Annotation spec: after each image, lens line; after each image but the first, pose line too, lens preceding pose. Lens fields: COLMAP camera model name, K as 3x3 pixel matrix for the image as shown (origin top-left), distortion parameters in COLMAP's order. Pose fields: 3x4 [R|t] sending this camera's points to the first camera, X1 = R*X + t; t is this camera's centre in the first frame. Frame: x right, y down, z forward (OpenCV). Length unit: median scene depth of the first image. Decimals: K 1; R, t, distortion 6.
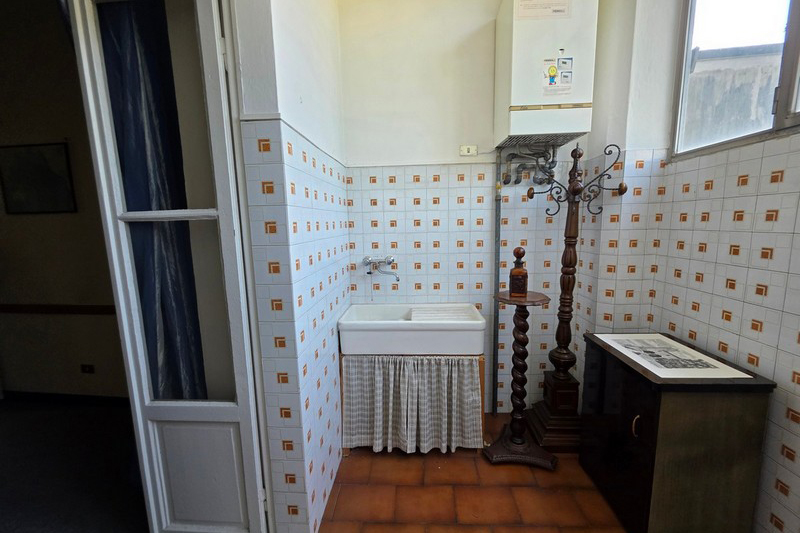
lens RADIAL K [[312.9, 0, 401.6], [0, 312.9, 266.5], [0, 0, 1]] dist [0.002245, -0.000927]
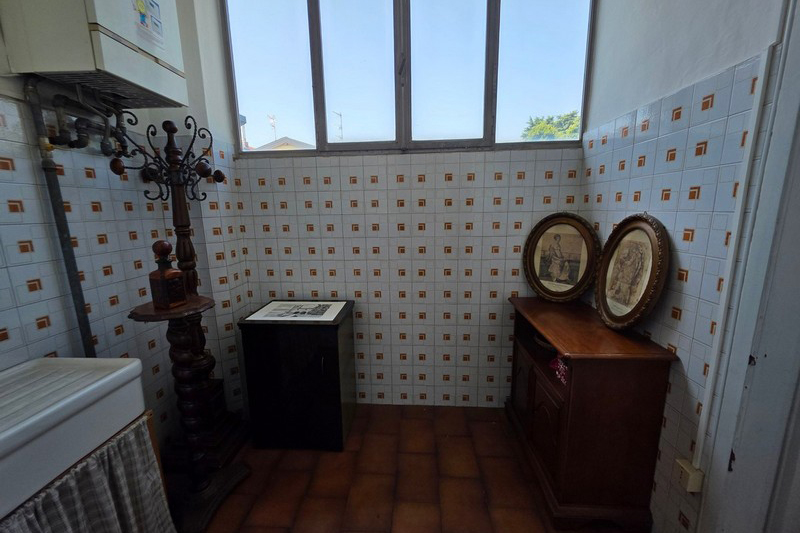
lens RADIAL K [[312.9, 0, 398.7], [0, 312.9, 265.6], [0, 0, 1]] dist [0.002245, -0.000927]
pose [[0.036461, -0.160078, 0.986431, -0.320092], [0.153592, 0.976257, 0.152749, -0.030364], [-0.987461, 0.145938, 0.060182, 0.403373]]
